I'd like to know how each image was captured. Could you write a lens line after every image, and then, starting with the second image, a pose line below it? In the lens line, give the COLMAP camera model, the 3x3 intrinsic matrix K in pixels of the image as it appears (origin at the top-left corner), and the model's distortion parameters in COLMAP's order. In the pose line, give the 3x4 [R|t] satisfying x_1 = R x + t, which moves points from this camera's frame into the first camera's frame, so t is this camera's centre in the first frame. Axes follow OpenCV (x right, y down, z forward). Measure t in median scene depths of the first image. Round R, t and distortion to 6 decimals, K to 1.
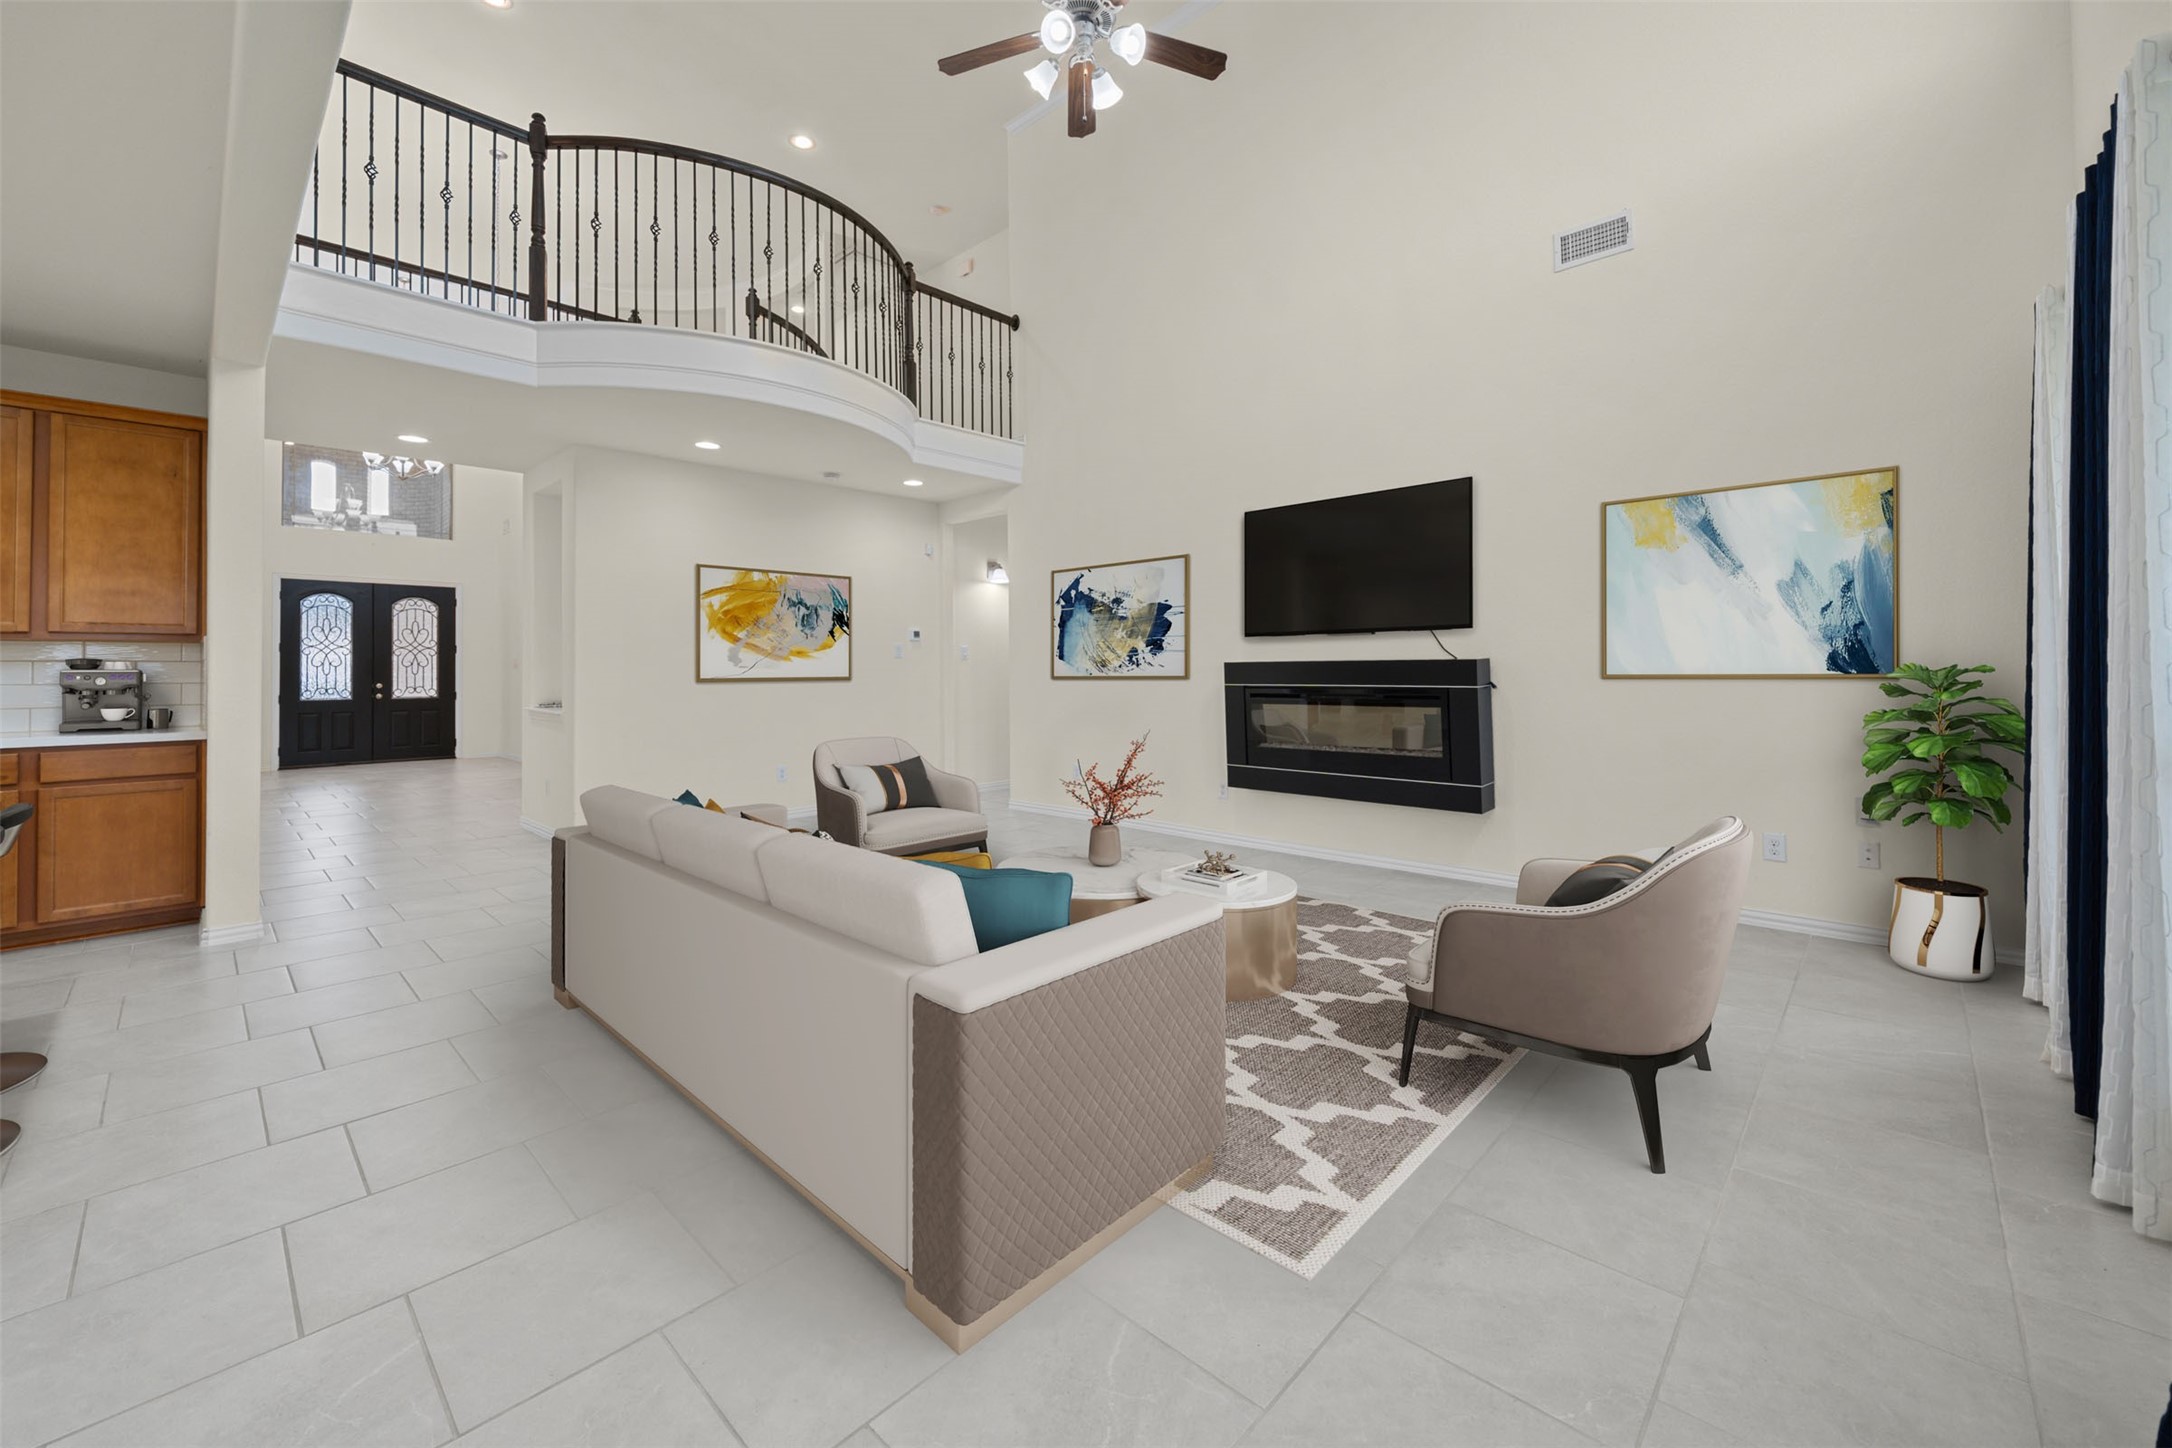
lens RADIAL K [[869.9, 0, 1083.5], [0, 869.9, 647.3], [0, 0, 1]] dist [-0.001230, -0.000076]
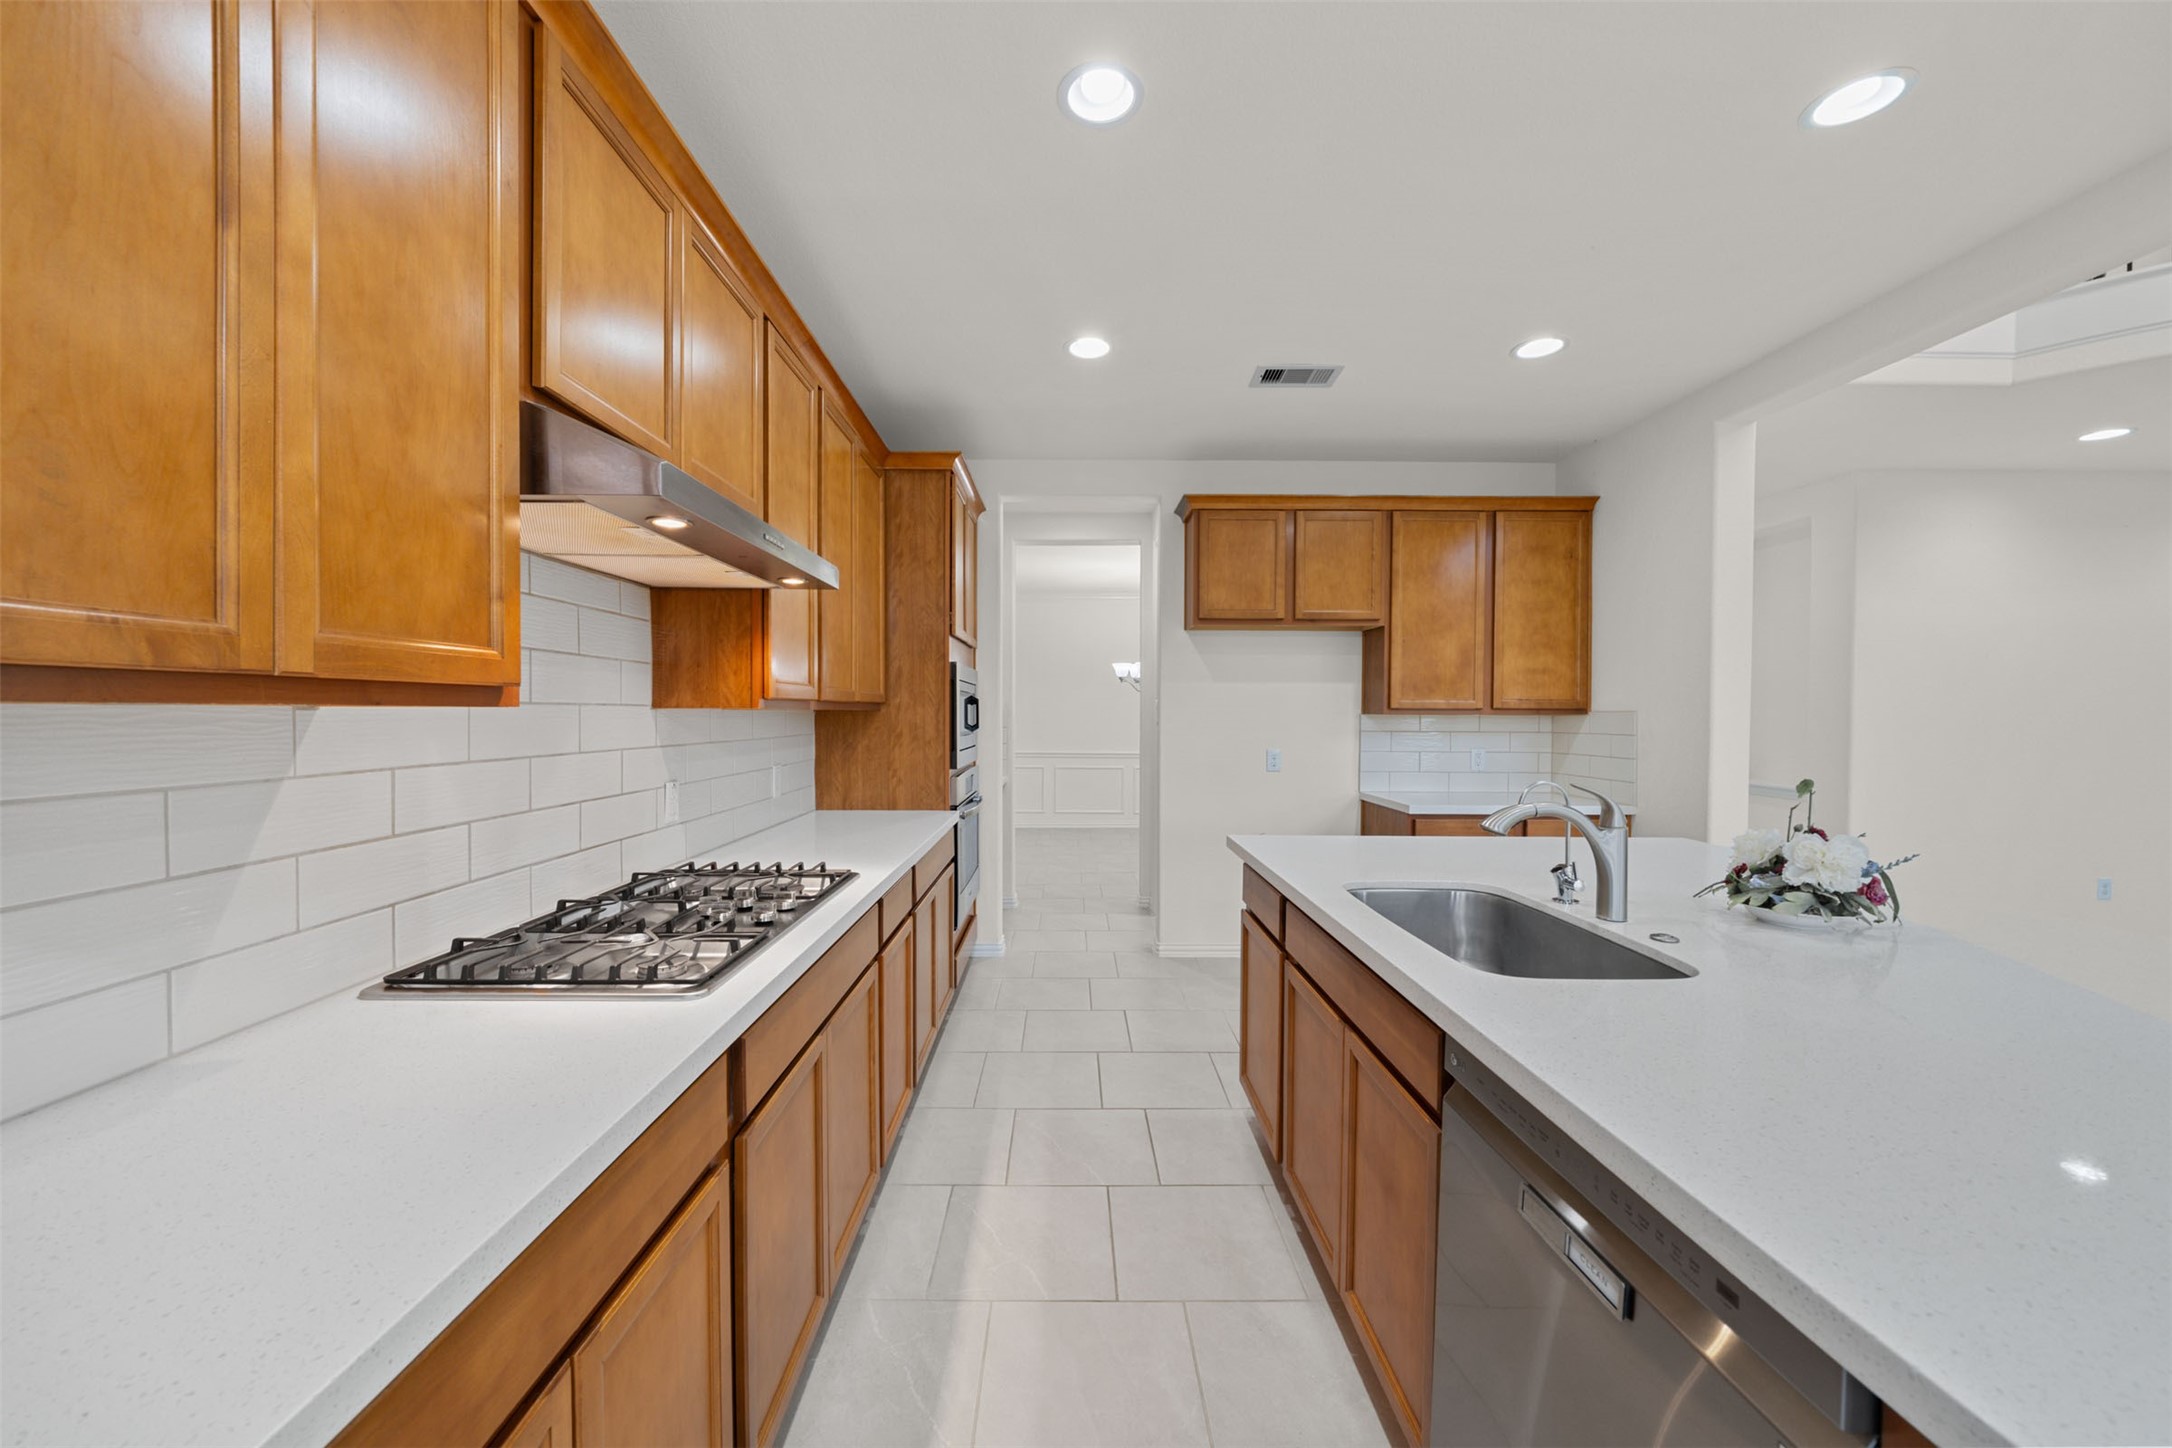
lens RADIAL K [[787.3, 0, 1071.2], [0, 787.3, 722.7], [0, 0, 1]] dist [-0.003206, -0.000156]
pose [[0.694133, 0.019145, -0.719592, -0.690225], [0.010655, 0.999264, 0.036864, -0.034893], [0.719768, -0.033255, 0.693418, -0.084950]]
